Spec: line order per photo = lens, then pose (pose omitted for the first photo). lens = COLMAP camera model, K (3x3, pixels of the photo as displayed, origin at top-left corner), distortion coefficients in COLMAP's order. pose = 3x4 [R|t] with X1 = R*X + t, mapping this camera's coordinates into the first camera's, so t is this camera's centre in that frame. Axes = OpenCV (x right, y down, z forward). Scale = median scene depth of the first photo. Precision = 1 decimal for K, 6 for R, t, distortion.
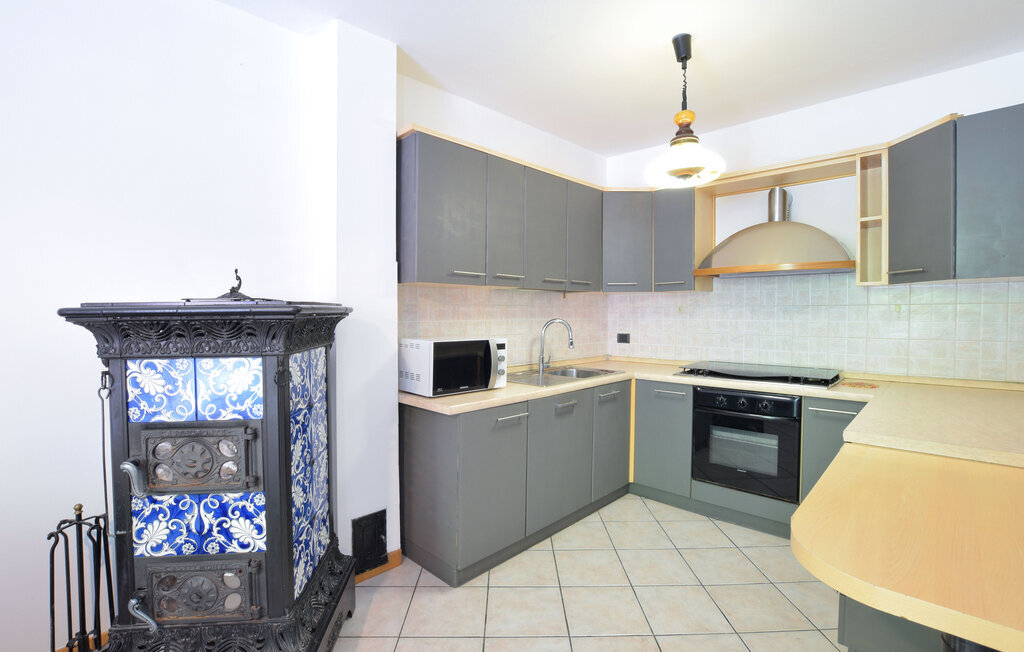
lens RADIAL K [[458.8, 0, 515.2], [0, 458.8, 334.3], [0, 0, 1]] dist [-0.029639, 0.000729]
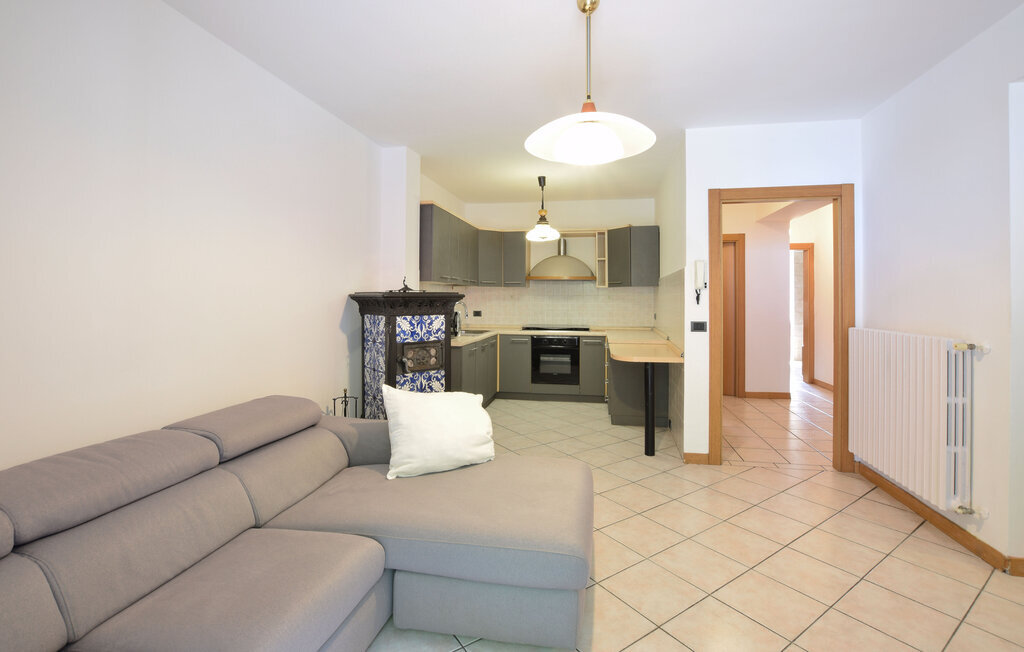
lens RADIAL K [[454.4, 0, 515.2], [0, 454.4, 313.9], [0, 0, 1]] dist [-0.054484, 0.012325]
pose [[0.832566, -0.009763, 0.553841, -0.826301], [0.017423, 0.999812, -0.008566, 0.038129], [-0.553653, 0.016782, 0.832579, -0.658017]]
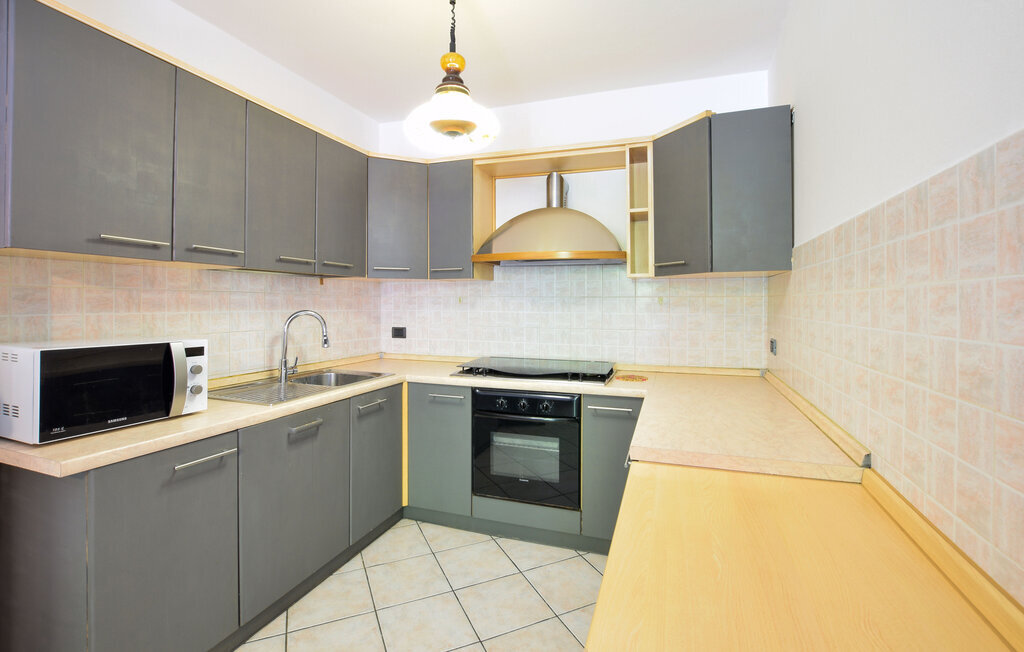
lens RADIAL K [[454.4, 0, 515.2], [0, 454.4, 313.9], [0, 0, 1]] dist [-0.054484, 0.012325]
pose [[0.907561, -0.001681, 0.419918, 0.113712], [0.011651, 0.999708, -0.021178, -0.008872], [-0.419759, 0.024113, 0.907315, 0.198195]]
